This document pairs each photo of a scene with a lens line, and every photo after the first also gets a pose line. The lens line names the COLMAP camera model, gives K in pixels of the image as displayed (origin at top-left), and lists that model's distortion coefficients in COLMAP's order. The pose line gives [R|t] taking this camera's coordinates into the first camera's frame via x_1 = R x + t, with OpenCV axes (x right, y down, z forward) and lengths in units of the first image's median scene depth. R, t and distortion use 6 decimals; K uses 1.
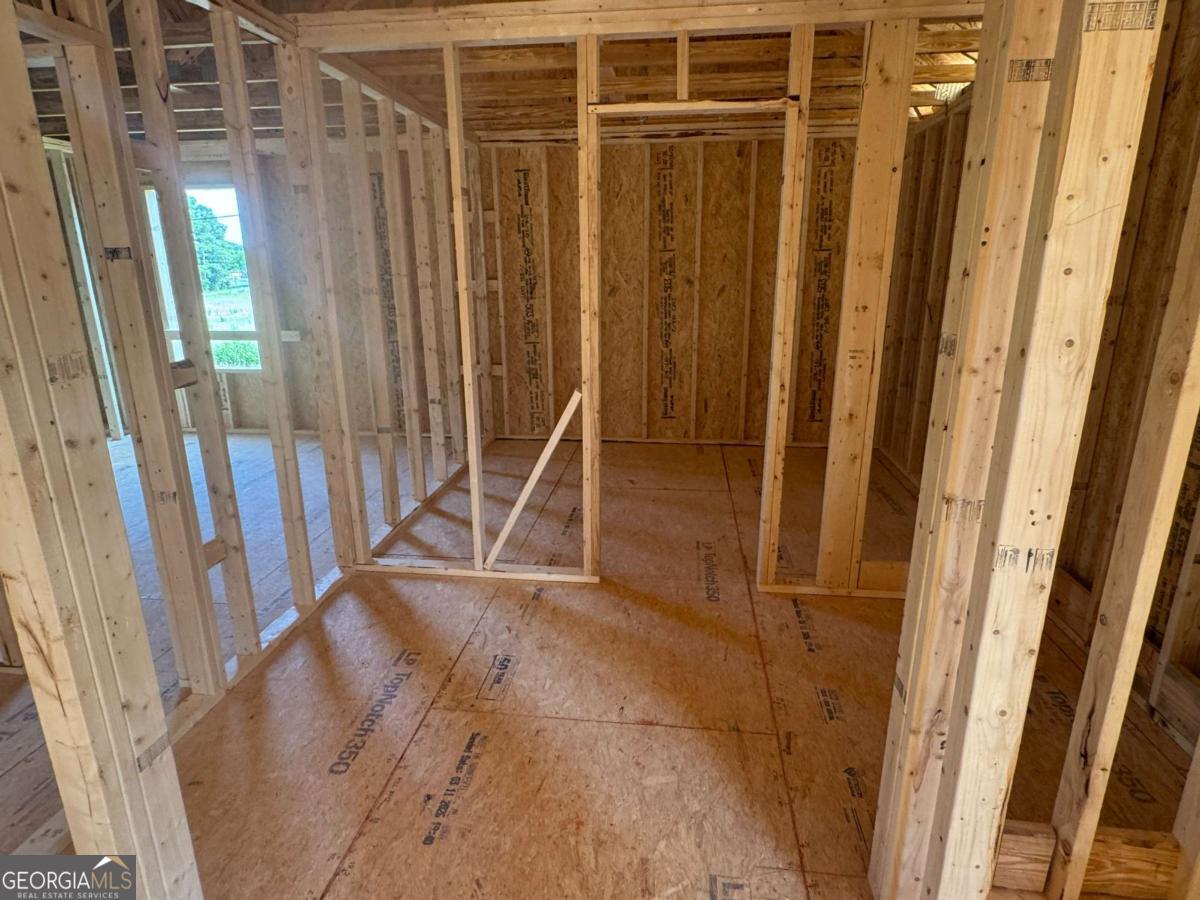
lens RADIAL K [[663.4, 0, 603.4], [0, 663.4, 445.9], [0, 0, 1]] dist [-0.003320, 0.002280]
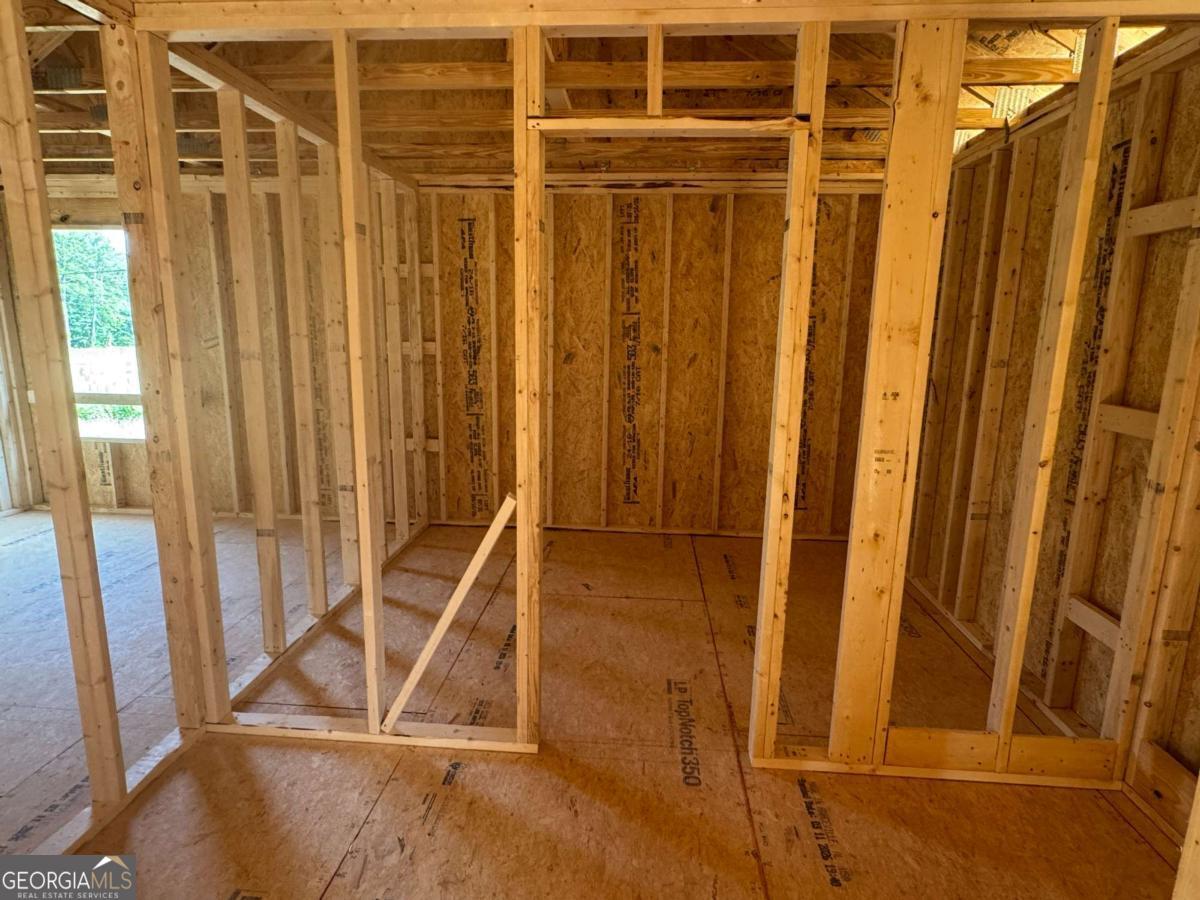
lens RADIAL K [[663.4, 0, 599.1], [0, 663.4, 452.1], [0, 0, 1]] dist [-0.003320, 0.002280]
pose [[0.998625, 0.013874, 0.050559, 0.019306], [-0.009836, 0.996807, -0.079242, -0.066765], [-0.051497, 0.078635, 0.995572, 0.227376]]
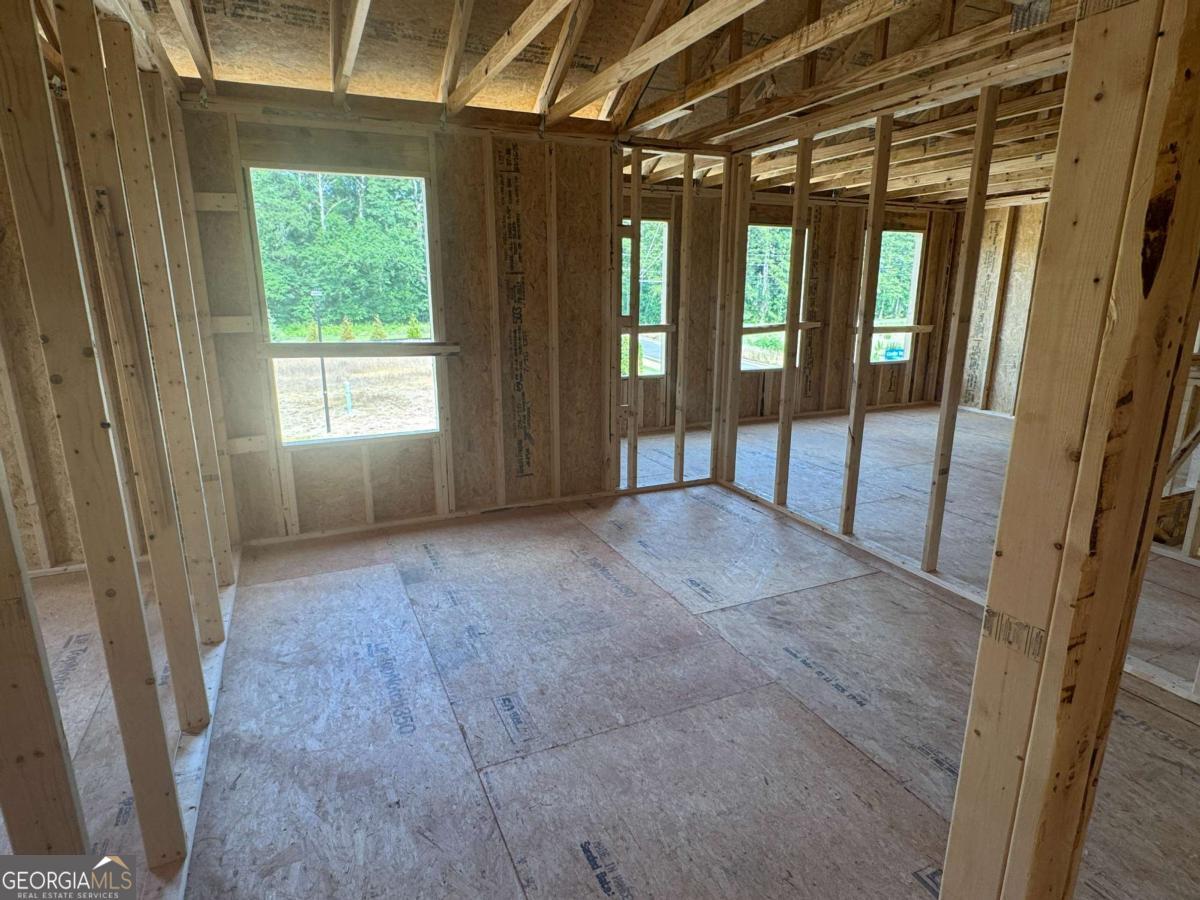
lens RADIAL K [[663.4, 0, 602.2], [0, 663.4, 454.8], [0, 0, 1]] dist [-0.003320, 0.002280]
pose [[0.854237, -0.112857, 0.507487, -0.396219], [0.125331, 0.992068, 0.009654, -0.108702], [-0.504551, 0.055357, 0.861605, 0.415566]]
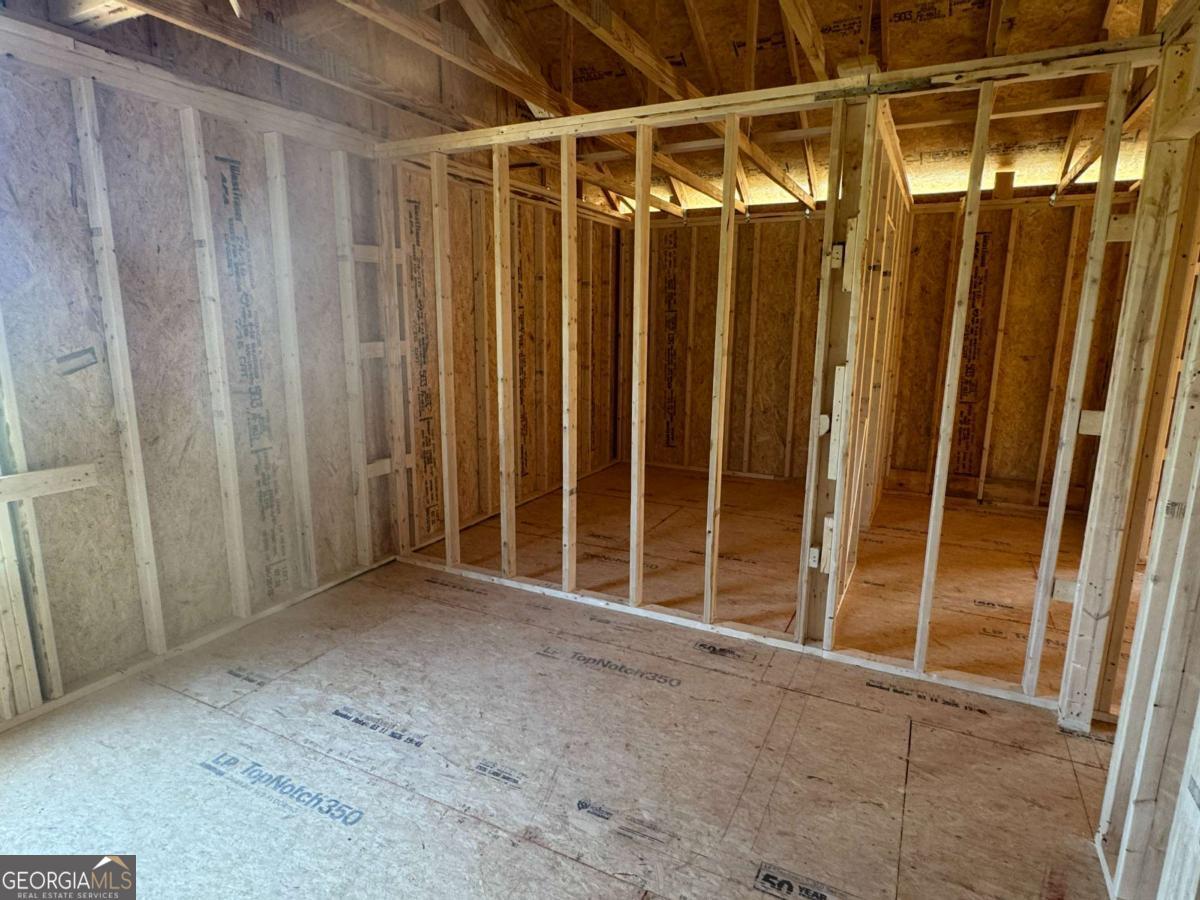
lens RADIAL K [[663.4, 0, 598.2], [0, 663.4, 449.9], [0, 0, 1]] dist [-0.003320, 0.002280]
pose [[0.345631, -0.175002, 0.921908, -1.290443], [0.241475, 0.965956, 0.092832, -0.242495], [-0.906768, 0.190532, 0.376123, 0.893486]]
